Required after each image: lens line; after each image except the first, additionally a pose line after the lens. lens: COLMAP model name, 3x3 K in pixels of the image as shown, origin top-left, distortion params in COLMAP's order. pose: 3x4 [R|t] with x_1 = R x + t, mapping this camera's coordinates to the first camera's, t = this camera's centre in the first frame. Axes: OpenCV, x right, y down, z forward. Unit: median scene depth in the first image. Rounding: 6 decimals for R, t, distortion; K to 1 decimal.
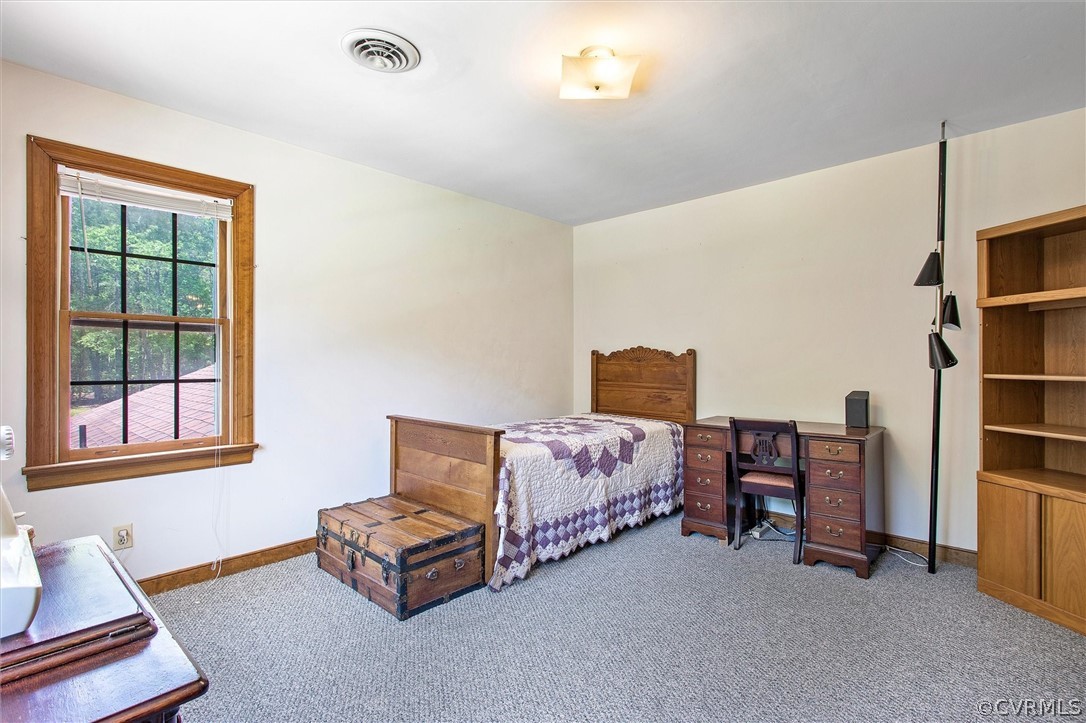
lens RADIAL K [[500.3, 0, 551.4], [0, 500.3, 360.0], [0, 0, 1]] dist [-0.013705, -0.000663]
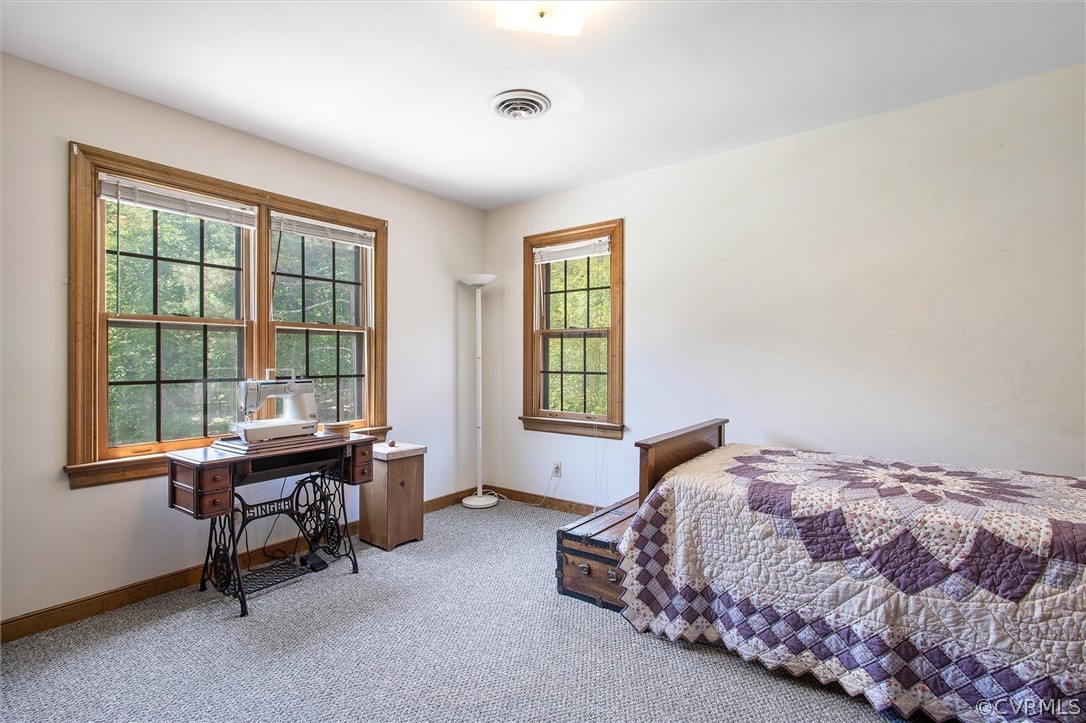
lens RADIAL K [[500.3, 0, 543.6], [0, 500.3, 355.6], [0, 0, 1]] dist [-0.013705, -0.000663]
pose [[0.115860, -0.004517, -0.993255, 0.599851], [0.002945, 0.999987, -0.004204, -0.000885], [0.993261, -0.002438, 0.115872, 0.624757]]
